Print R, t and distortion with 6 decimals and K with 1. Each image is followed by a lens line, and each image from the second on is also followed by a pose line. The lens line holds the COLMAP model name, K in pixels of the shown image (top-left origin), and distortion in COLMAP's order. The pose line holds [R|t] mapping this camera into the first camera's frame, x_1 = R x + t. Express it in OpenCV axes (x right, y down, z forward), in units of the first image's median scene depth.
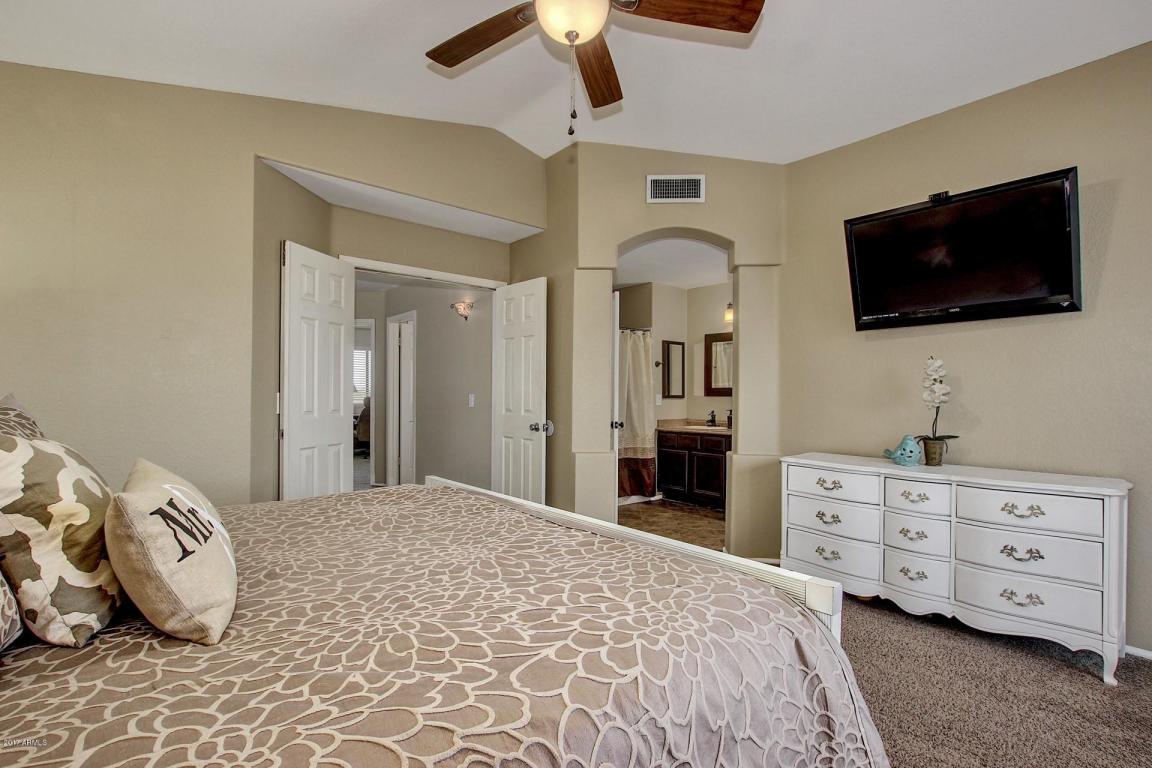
lens RADIAL K [[535.0, 0, 575.0], [0, 535.0, 394.9], [0, 0, 1]] dist [-0.028681, 0.000899]
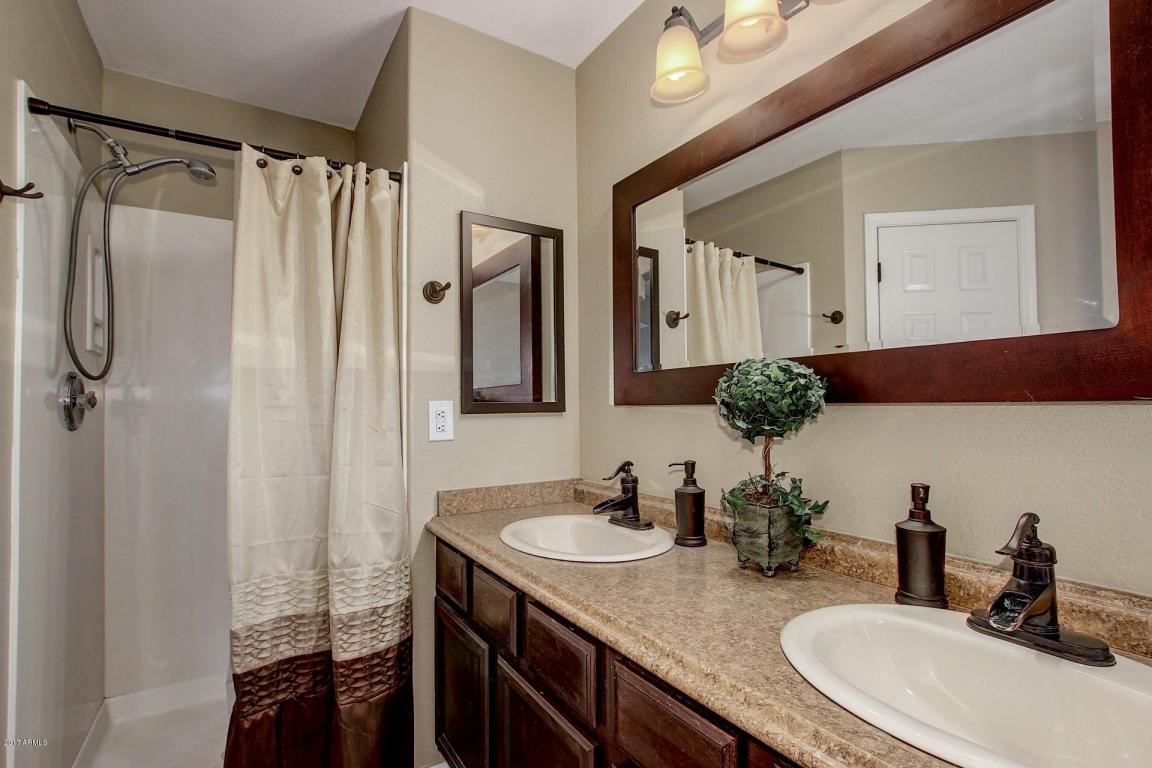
lens RADIAL K [[535.0, 0, 575.0], [0, 535.0, 394.9], [0, 0, 1]] dist [-0.028681, 0.000899]
pose [[0.991894, -0.017302, -0.125881, 0.260612], [0.015757, 0.999788, -0.013258, 0.001109], [0.126084, 0.011167, 0.991957, 0.731960]]
